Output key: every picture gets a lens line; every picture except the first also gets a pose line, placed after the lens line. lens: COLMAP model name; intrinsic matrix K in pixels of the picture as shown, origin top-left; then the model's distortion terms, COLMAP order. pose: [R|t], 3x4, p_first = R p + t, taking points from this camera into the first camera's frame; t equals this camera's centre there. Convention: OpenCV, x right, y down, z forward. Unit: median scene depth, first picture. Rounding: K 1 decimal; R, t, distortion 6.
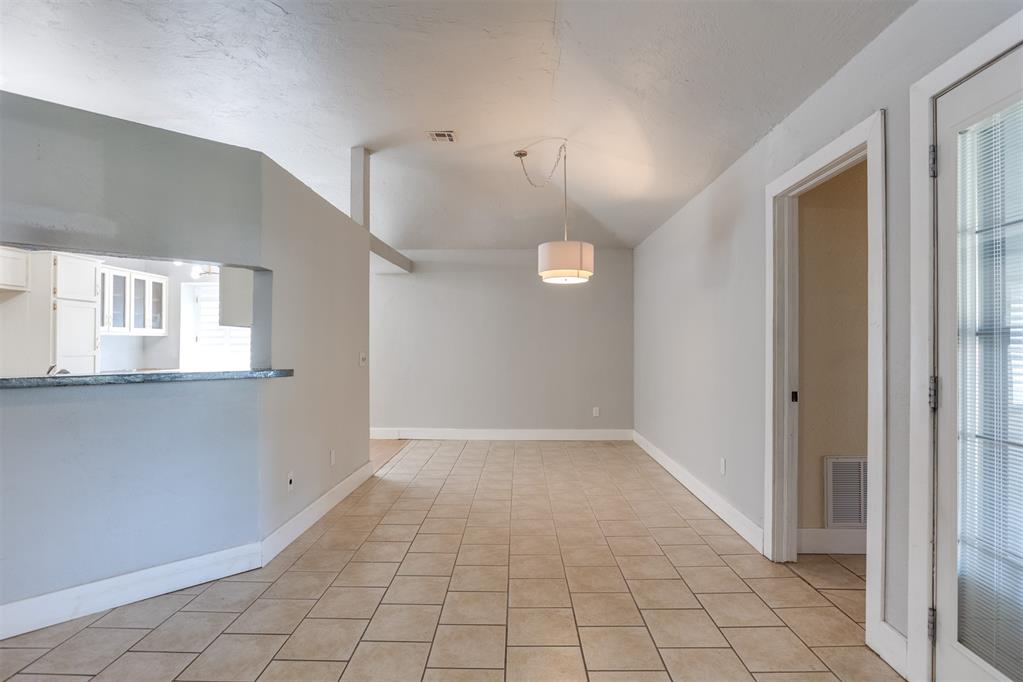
lens RADIAL K [[498.1, 0, 507.8], [0, 498.1, 342.4], [0, 0, 1]] dist [-0.043640, 0.020298]
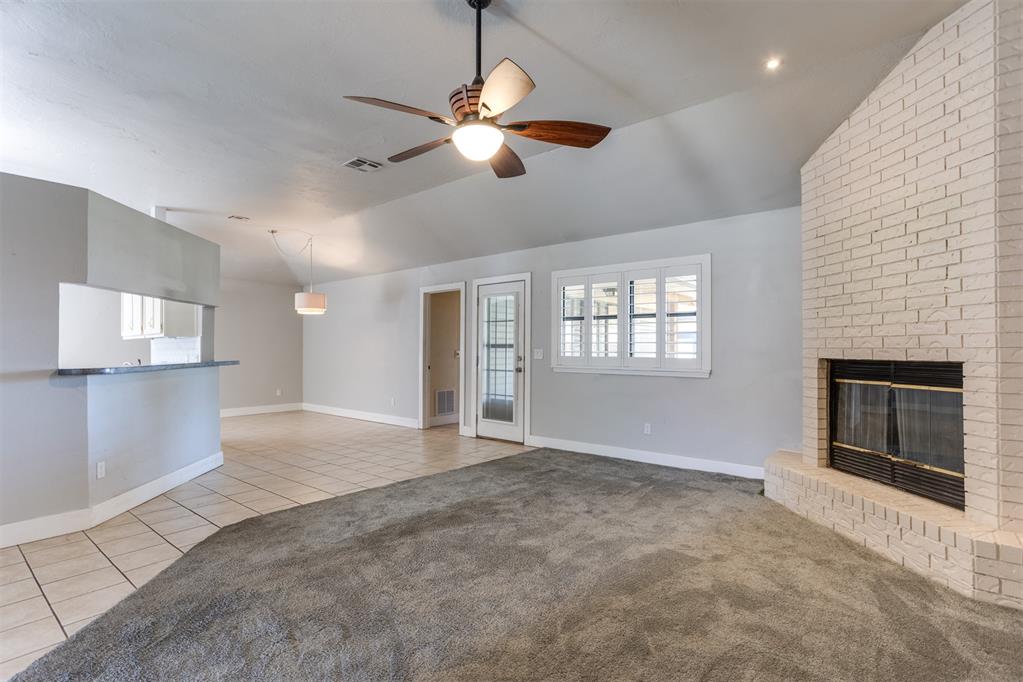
lens RADIAL K [[497.7, 0, 499.6], [0, 497.7, 344.9], [0, 0, 1]] dist [-0.035678, 0.014109]
pose [[0.625469, 0.006881, 0.780219, -1.253053], [0.000728, 0.999956, -0.009403, 0.011540], [-0.780249, 0.006449, 0.625436, -0.963744]]
